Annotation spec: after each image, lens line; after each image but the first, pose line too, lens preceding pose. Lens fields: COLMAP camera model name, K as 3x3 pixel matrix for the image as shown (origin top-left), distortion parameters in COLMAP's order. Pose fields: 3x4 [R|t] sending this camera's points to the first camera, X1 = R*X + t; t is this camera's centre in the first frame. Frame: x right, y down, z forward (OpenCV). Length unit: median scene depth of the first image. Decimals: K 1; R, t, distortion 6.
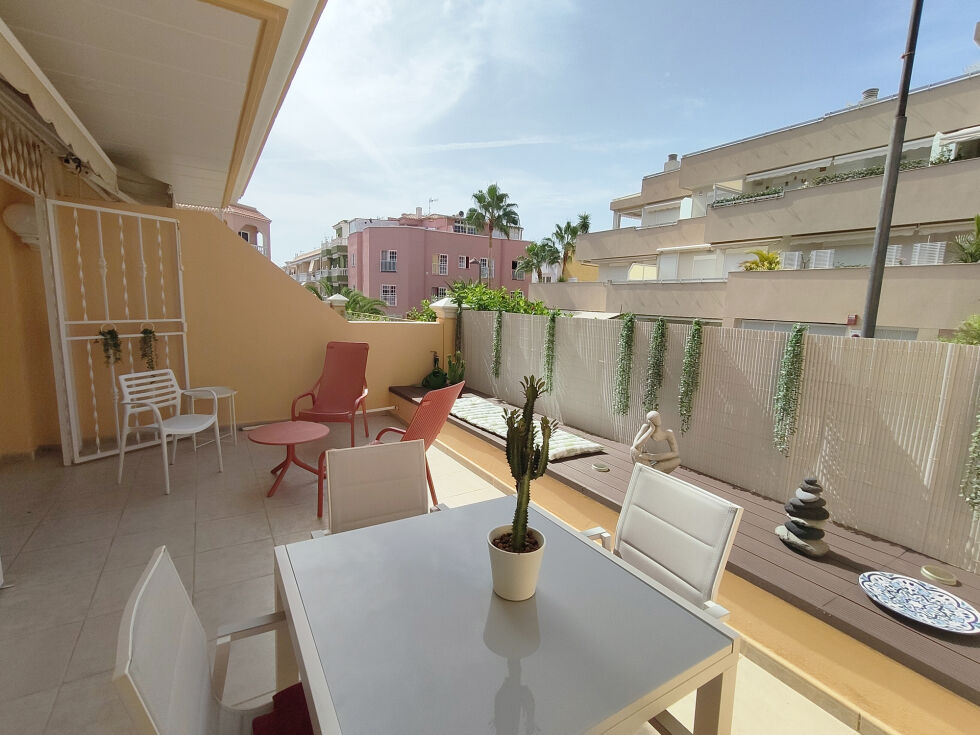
lens RADIAL K [[451.7, 0, 490.0], [0, 451.7, 367.5], [0, 0, 1]] dist [0.024142, 0.000132]
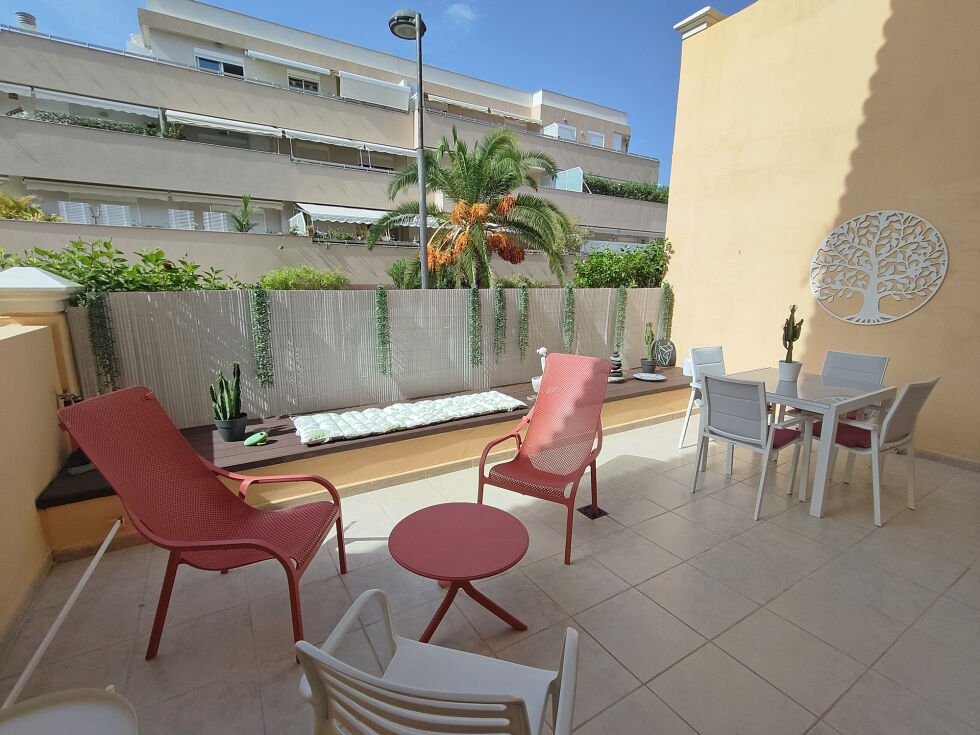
lens RADIAL K [[468.4, 0, 490.0], [0, 468.4, 367.5], [0, 0, 1]] dist [-0.000478, 0.000057]
pose [[-0.017003, -0.224093, 0.974419, -0.680002], [0.134091, 0.965245, 0.224323, -0.122581], [-0.990823, 0.134475, 0.013637, 0.678711]]
